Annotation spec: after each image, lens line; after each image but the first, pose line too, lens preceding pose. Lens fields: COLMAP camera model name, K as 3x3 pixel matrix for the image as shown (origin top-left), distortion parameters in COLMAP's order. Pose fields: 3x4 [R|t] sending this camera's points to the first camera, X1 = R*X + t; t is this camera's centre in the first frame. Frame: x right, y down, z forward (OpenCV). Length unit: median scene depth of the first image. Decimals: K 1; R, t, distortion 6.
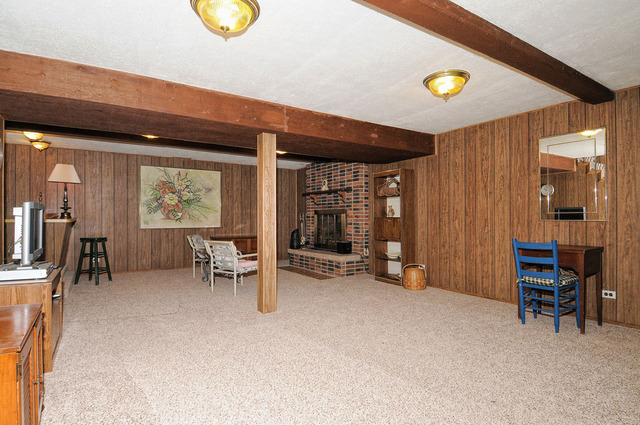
lens RADIAL K [[336.2, 0, 317.9], [0, 336.2, 215.7], [0, 0, 1]] dist [-0.005933, -0.005784]
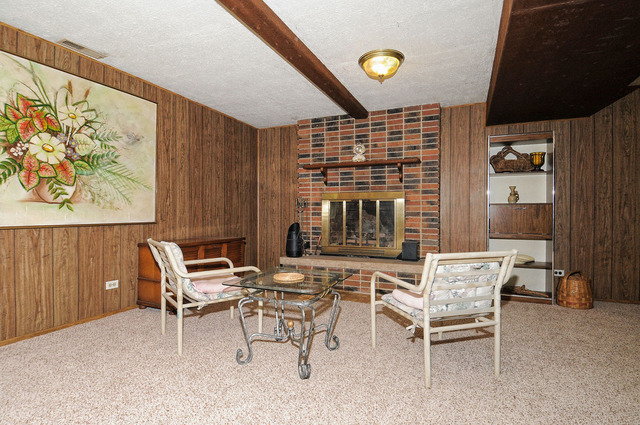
lens RADIAL K [[336.2, 0, 322.2], [0, 336.2, 212.7], [0, 0, 1]] dist [-0.005933, -0.005784]
pose [[0.835363, 0.004342, 0.549682, -0.380820], [-0.008539, 0.999951, 0.005078, 0.018197], [-0.549633, -0.008935, 0.835359, 0.507593]]
